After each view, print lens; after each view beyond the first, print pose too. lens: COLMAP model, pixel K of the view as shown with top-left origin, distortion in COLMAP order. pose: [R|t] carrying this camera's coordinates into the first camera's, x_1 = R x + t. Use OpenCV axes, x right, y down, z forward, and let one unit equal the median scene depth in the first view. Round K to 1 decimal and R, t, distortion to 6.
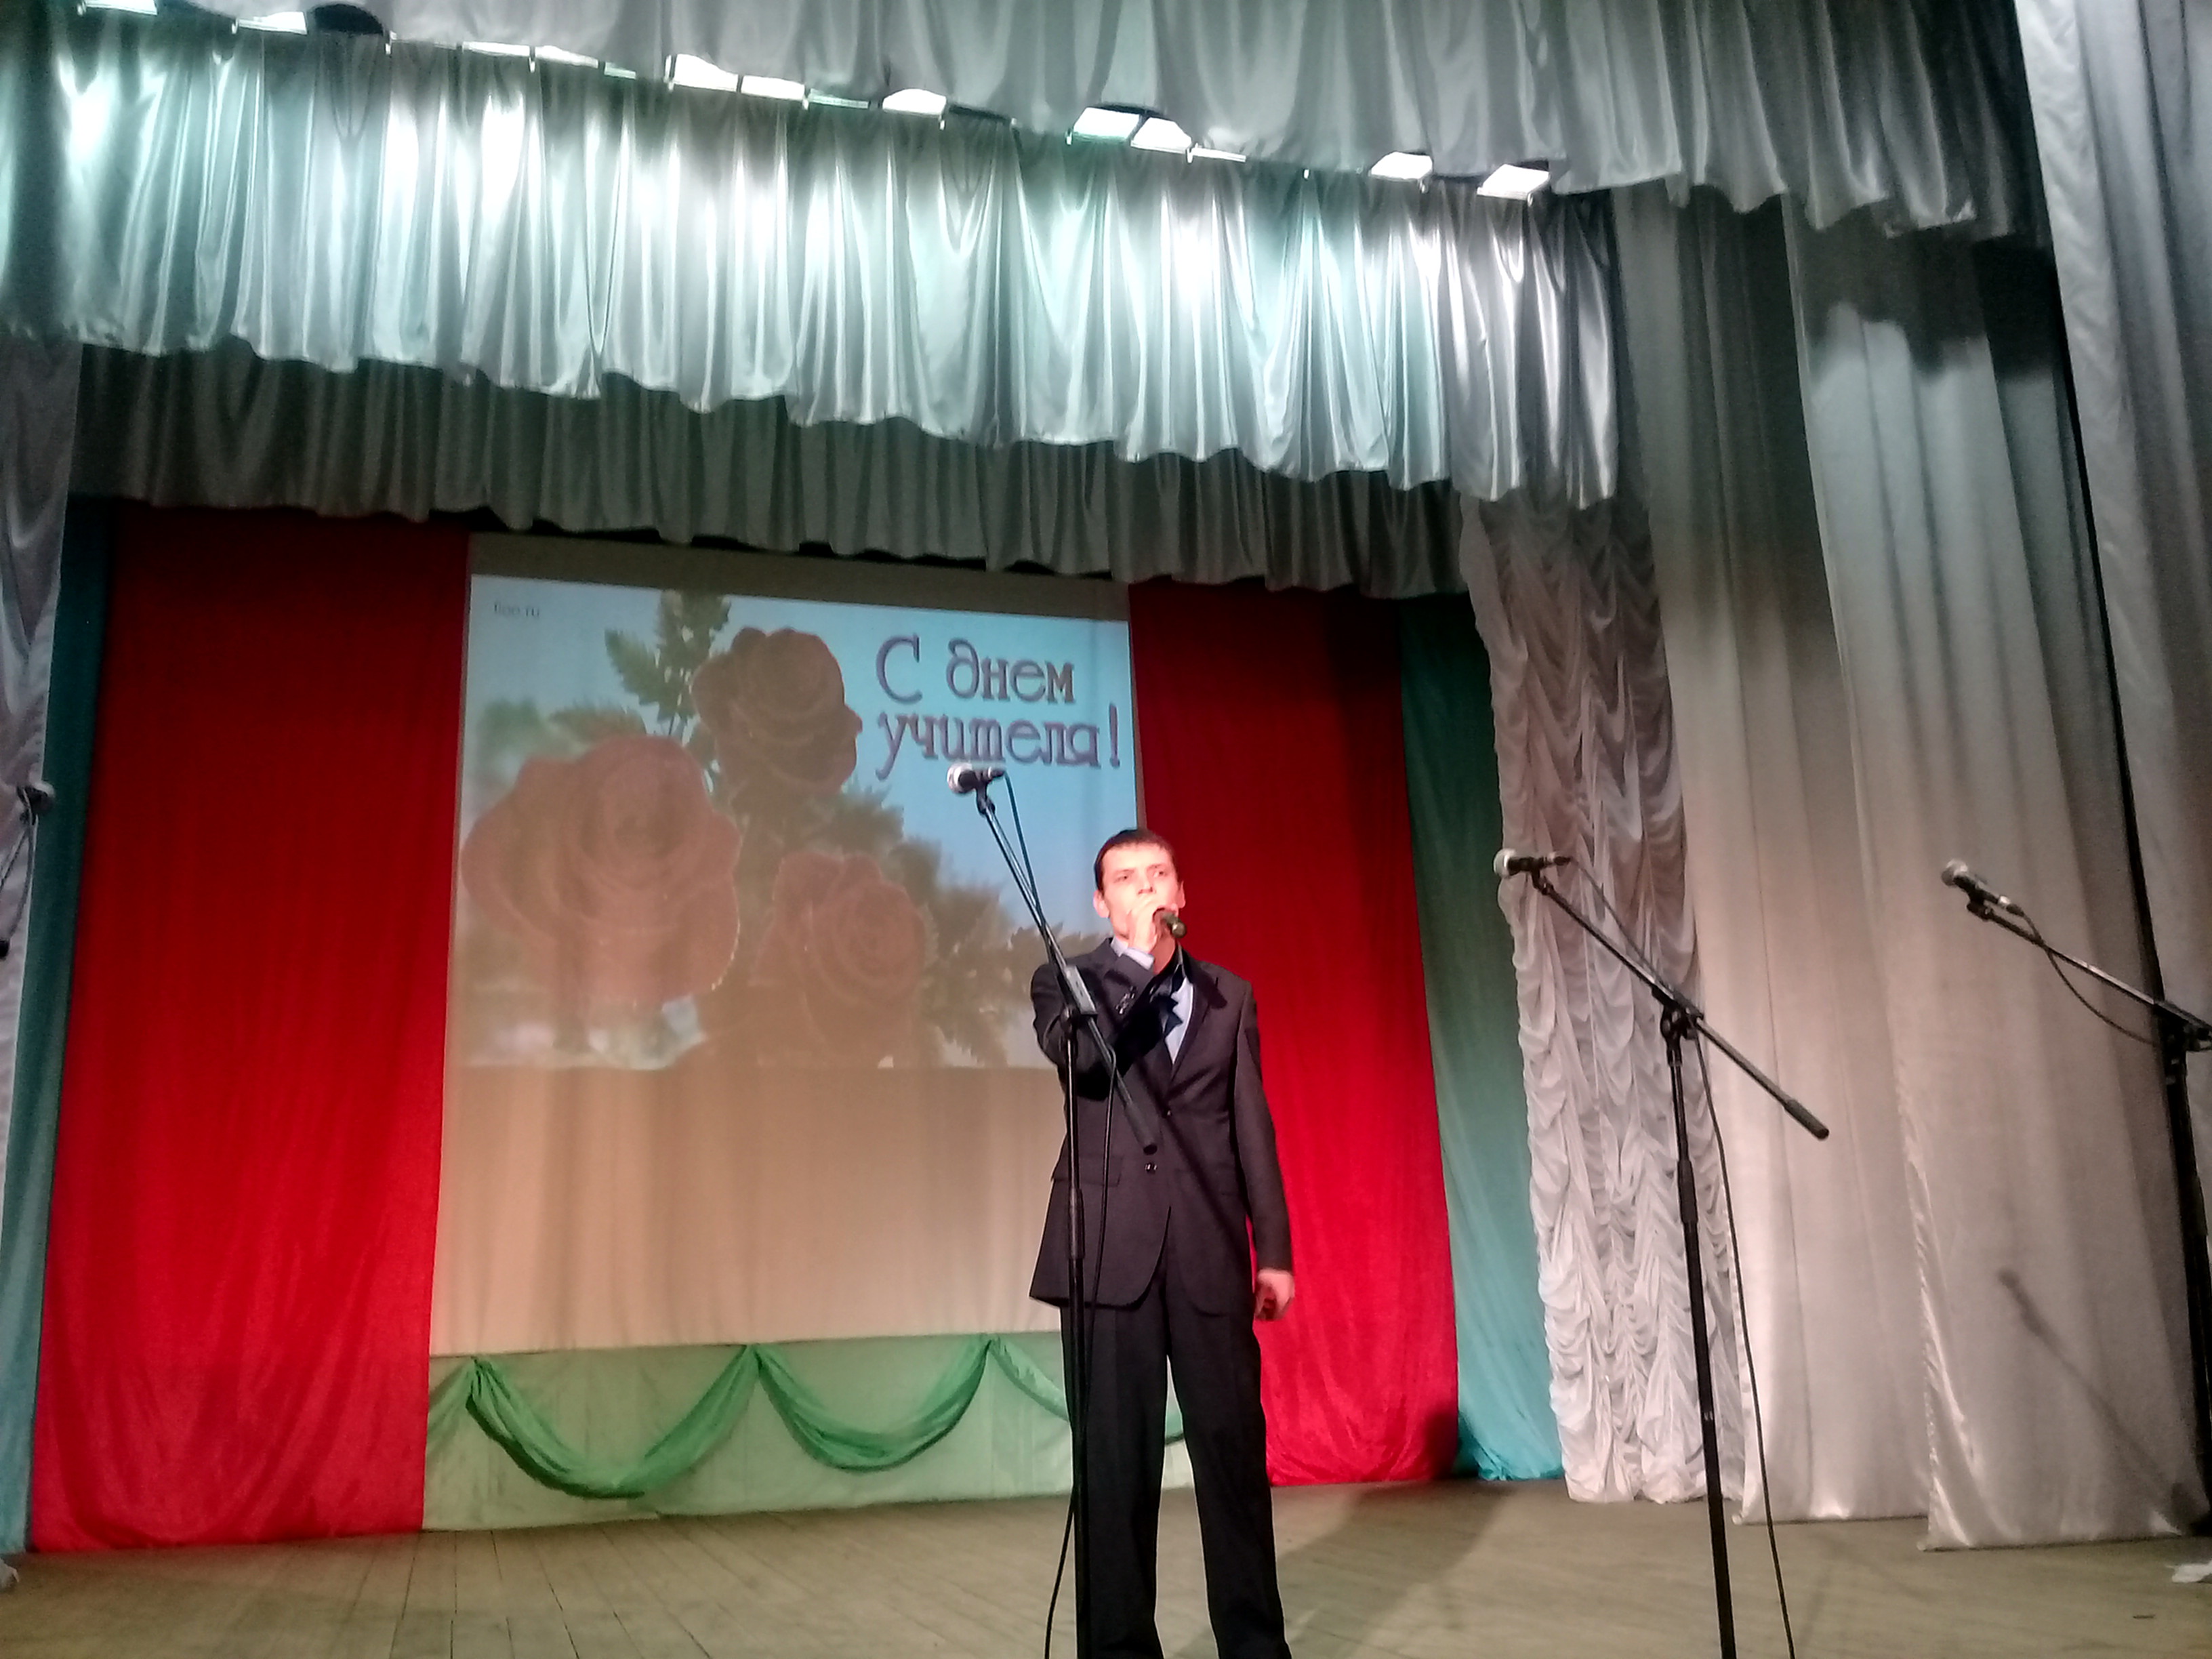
lens RADIAL K [[2113.6, 0, 1092.9], [0, 2113.6, 870.4], [0, 0, 1]] dist [0.018115, 0.000000]
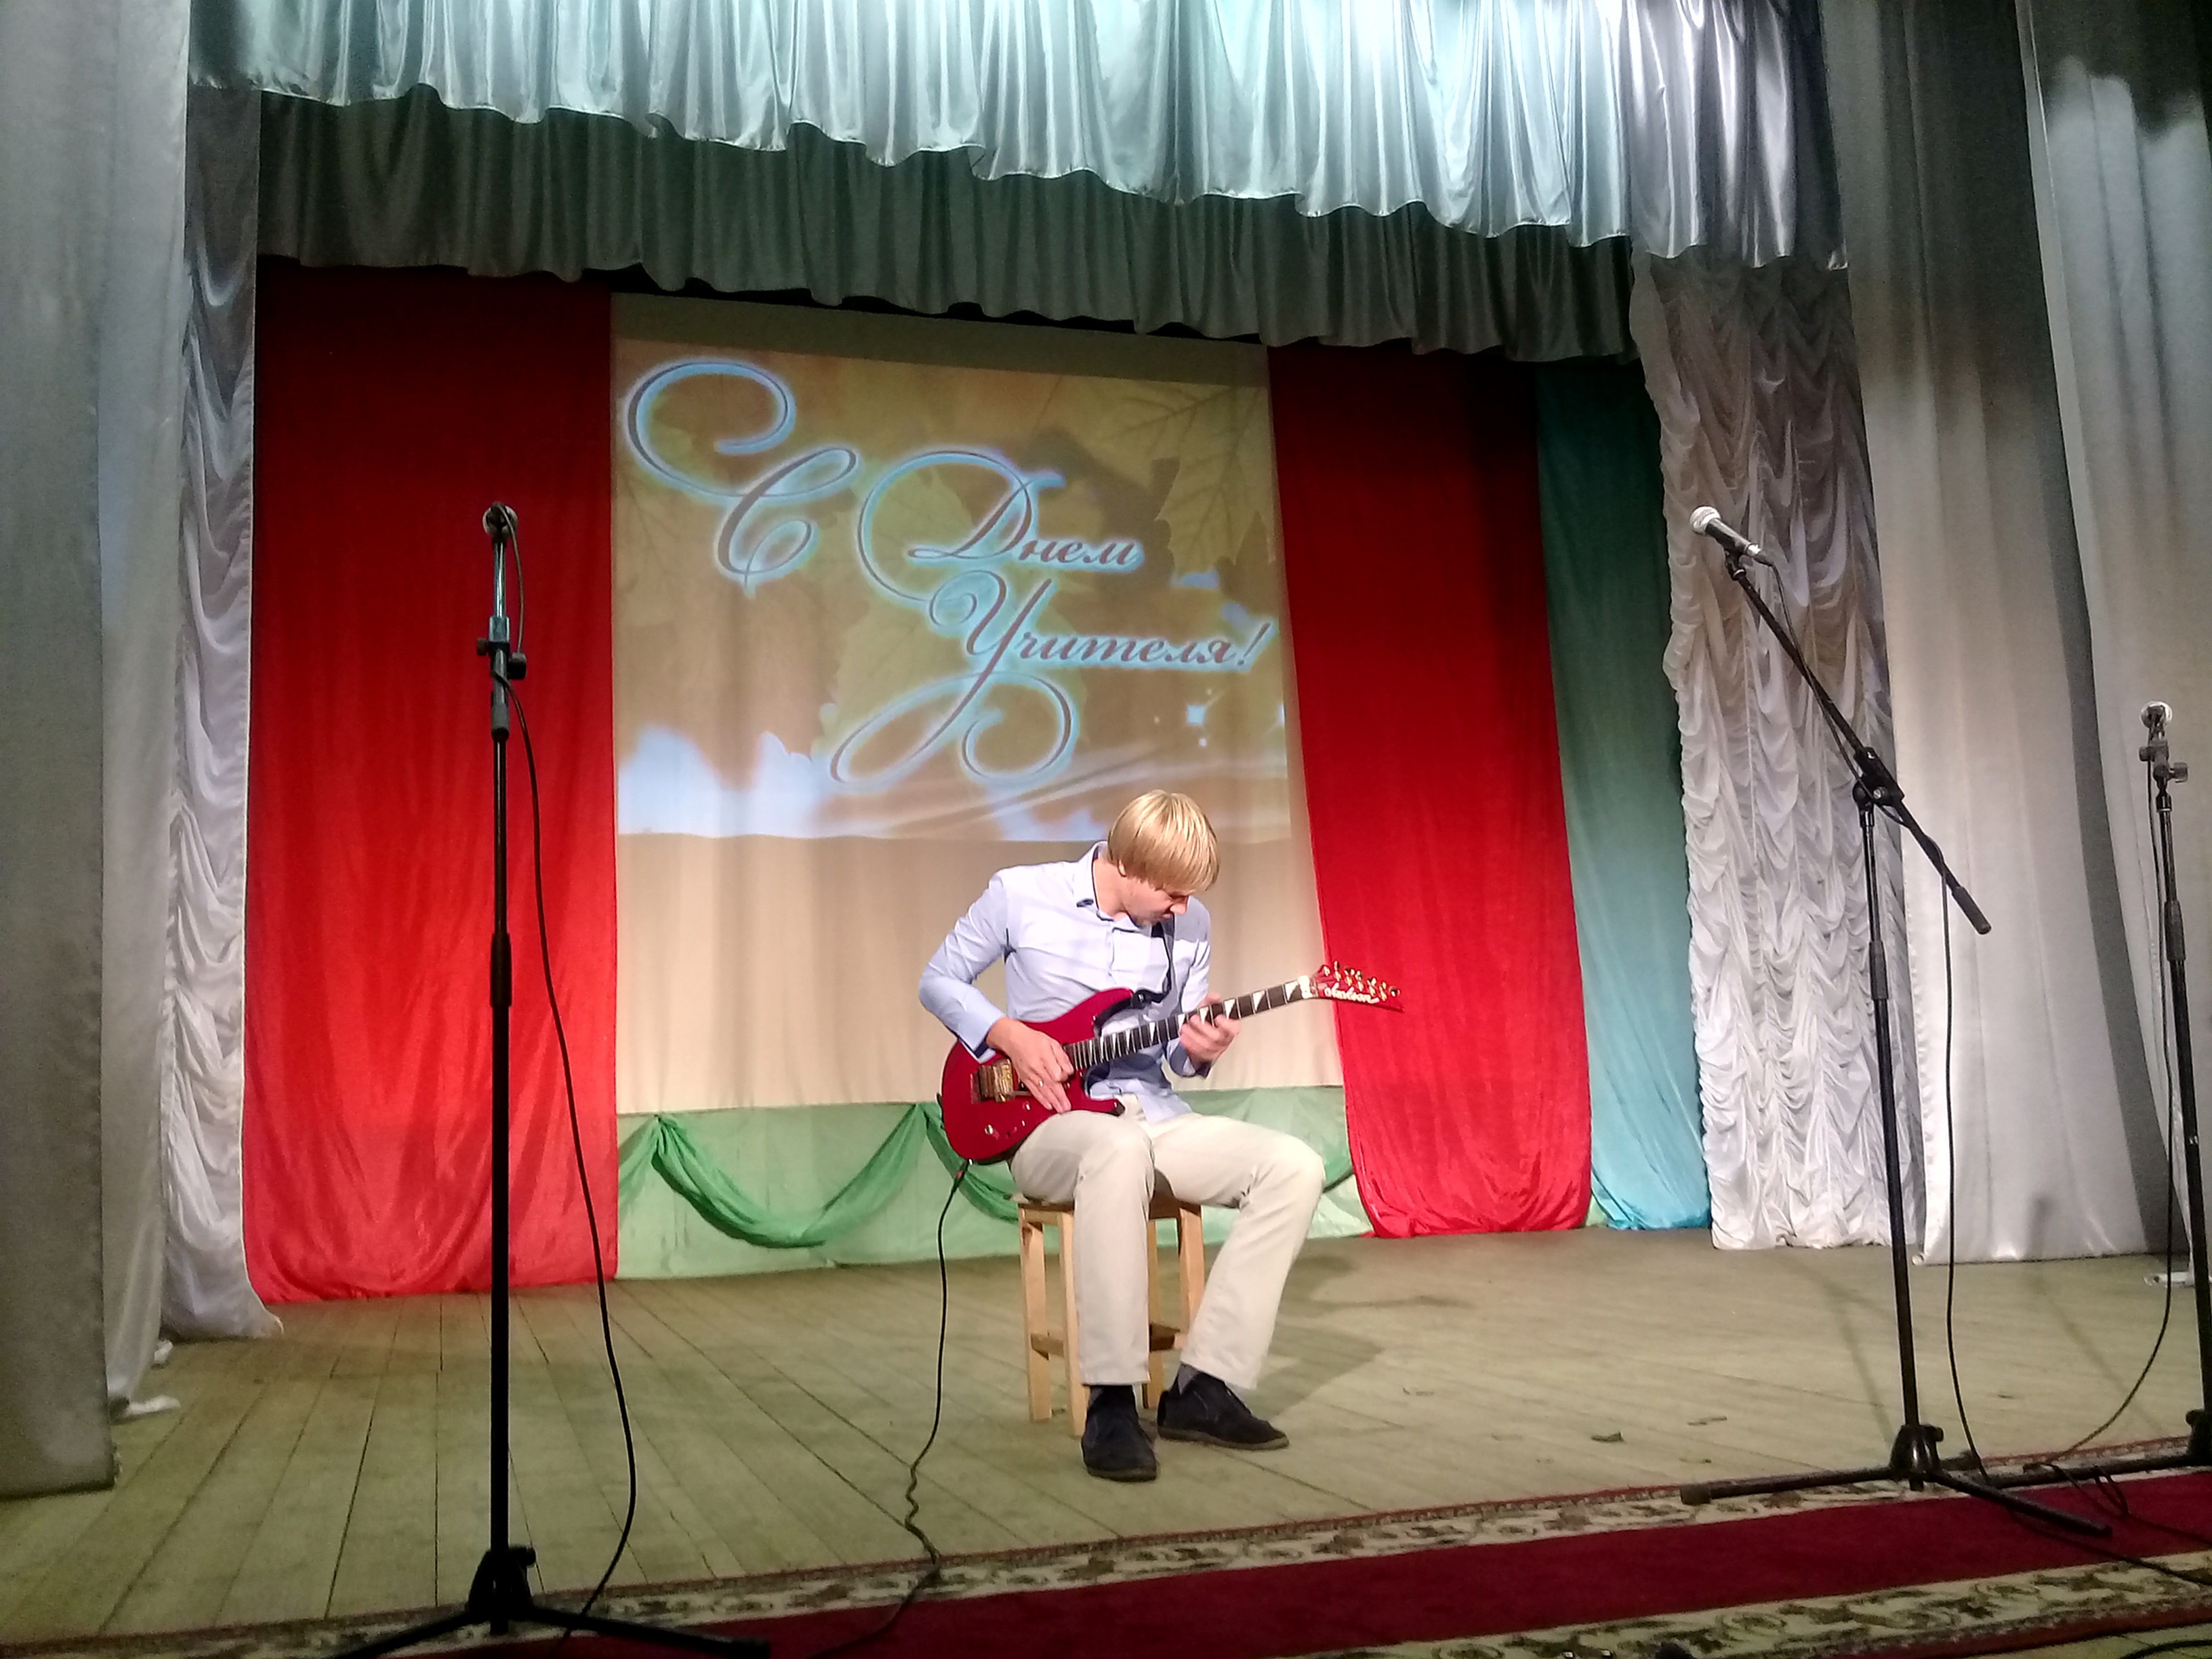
lens RADIAL K [[2113.6, 0, 1086.2], [0, 2113.6, 881.7], [0, 0, 1]] dist [0.018115, 0.000000]
pose [[0.999960, -0.003012, 0.008440, -0.095433], [0.002065, 0.993928, 0.110011, 0.004306], [-0.008720, -0.109990, 0.993894, -0.009611]]
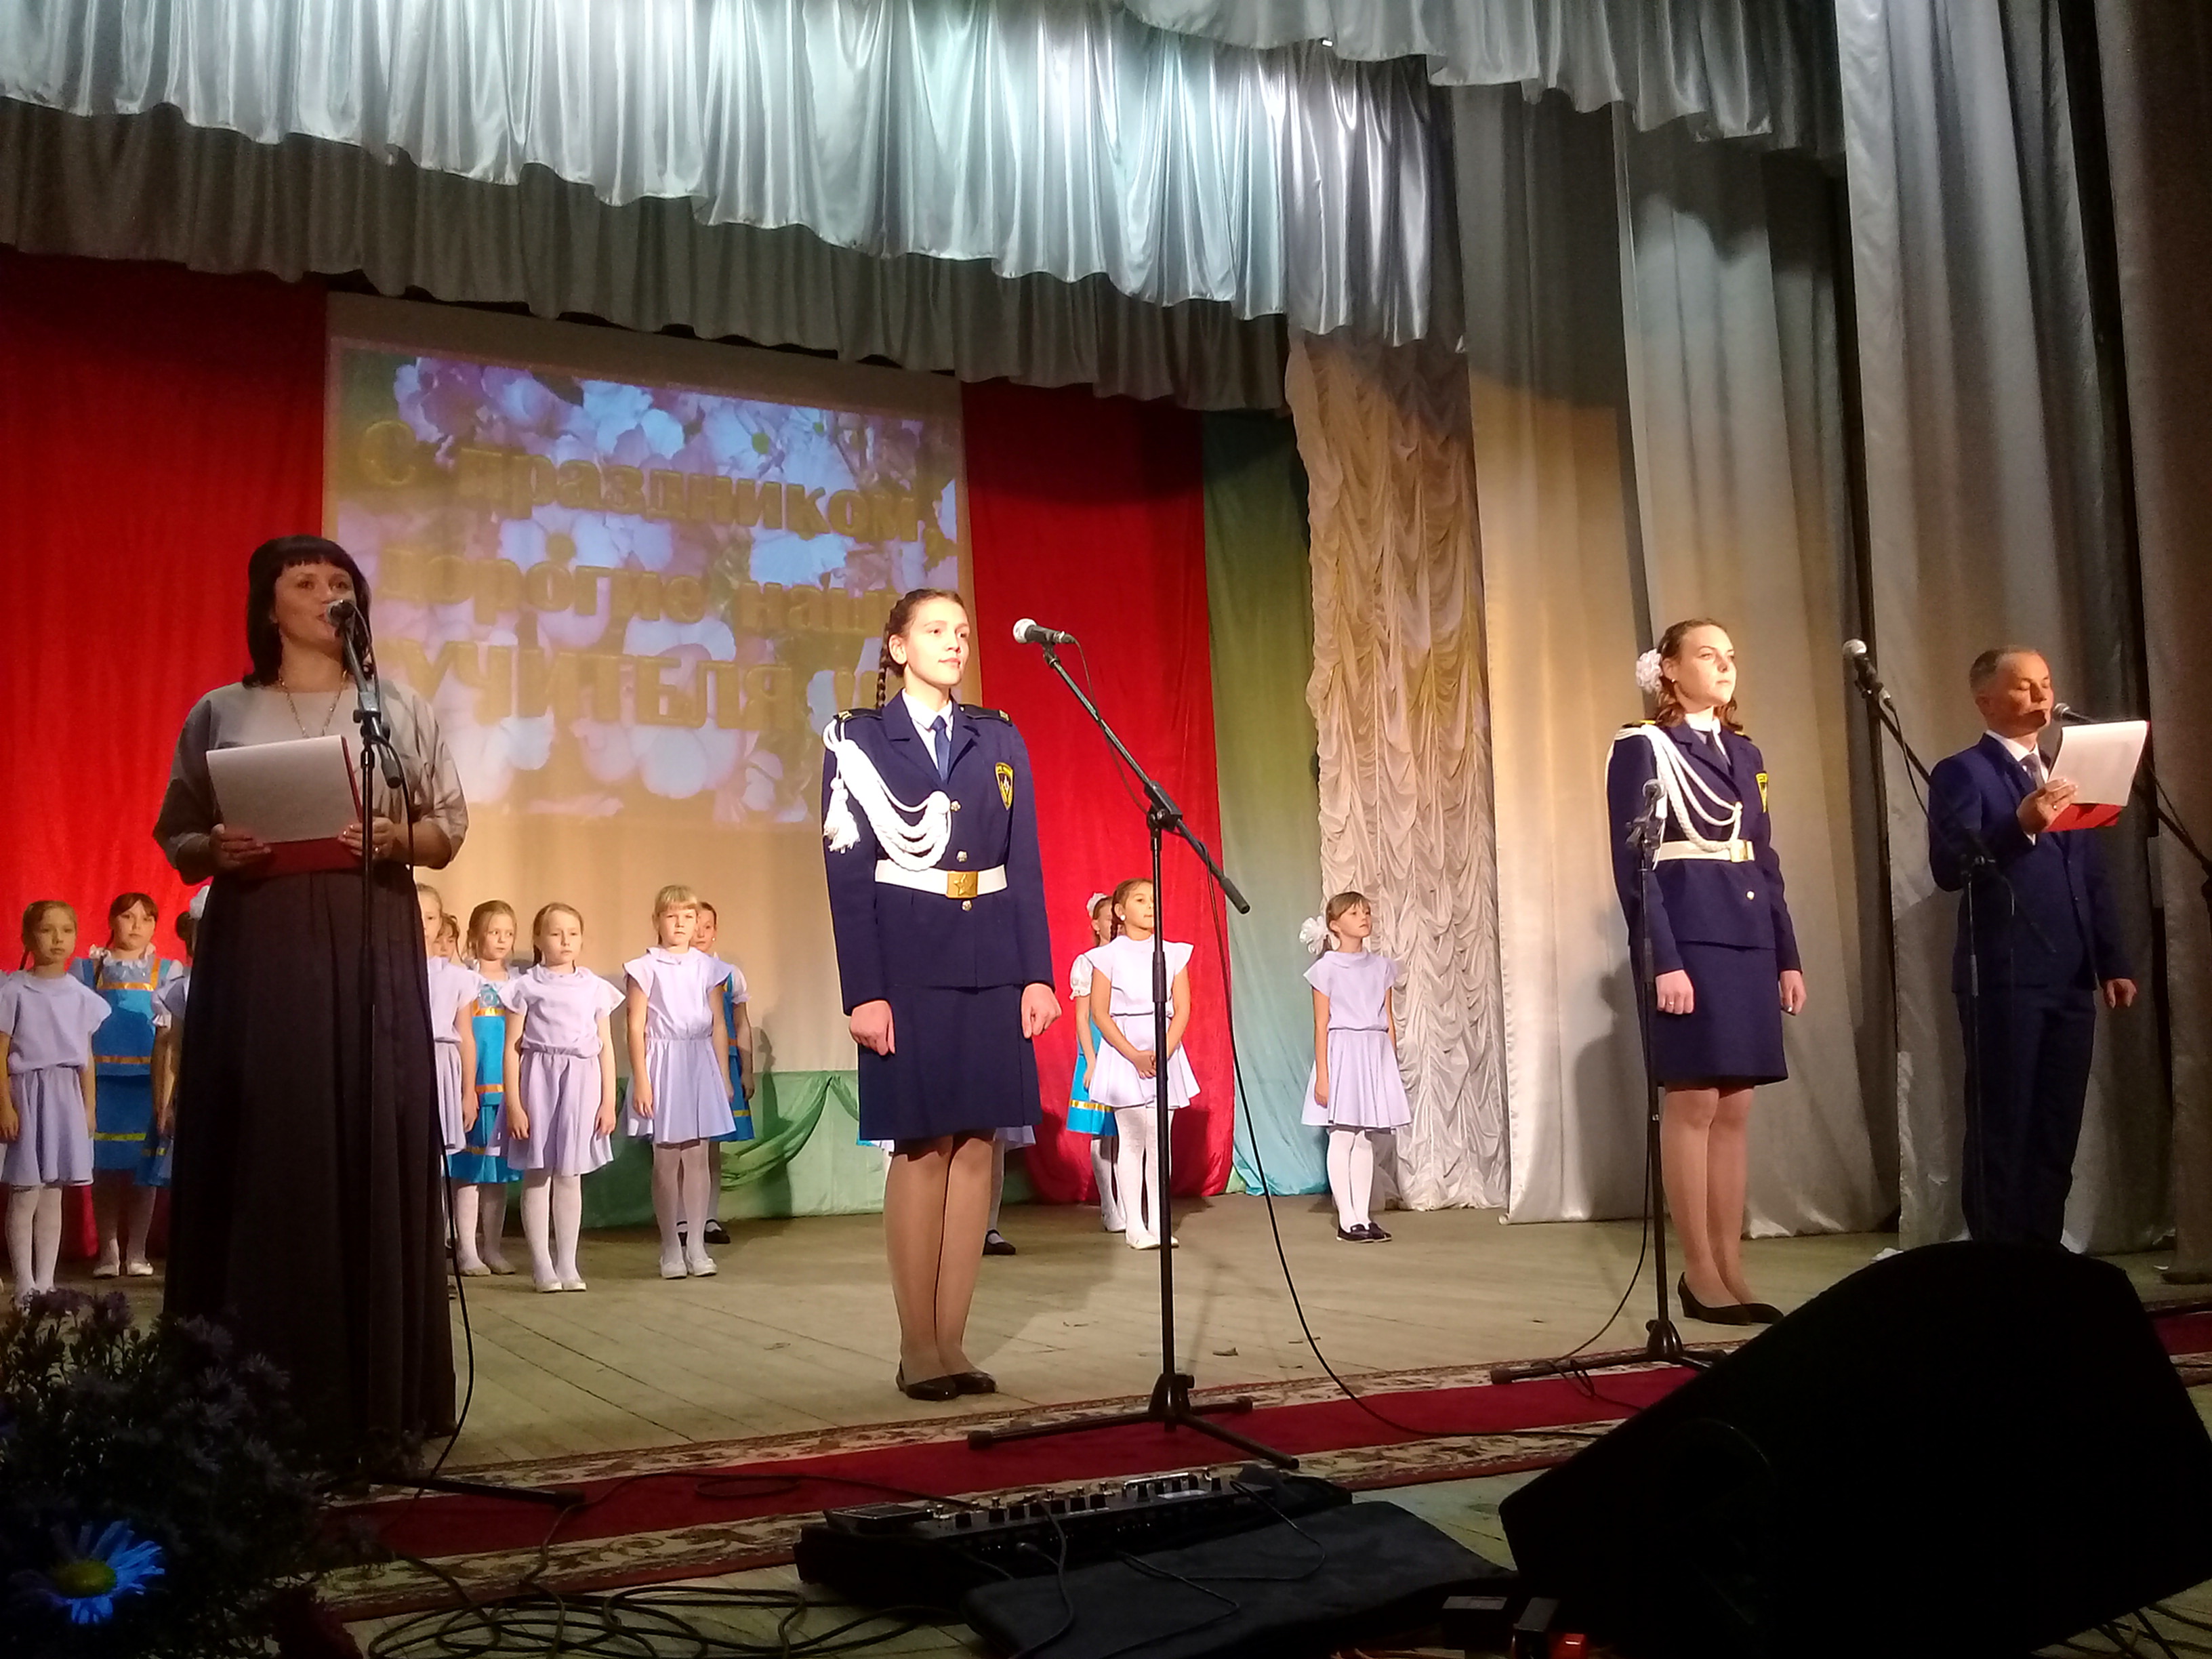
lens RADIAL K [[2113.6, 0, 1111.3], [0, 2113.6, 898.4], [0, 0, 1]] dist [0.018115, 0.000000]
pose [[0.984202, 0.019814, 0.175937, -0.112752], [-0.042623, 0.991008, 0.126829, -0.019095], [-0.171842, -0.132324, 0.976197, -0.107129]]
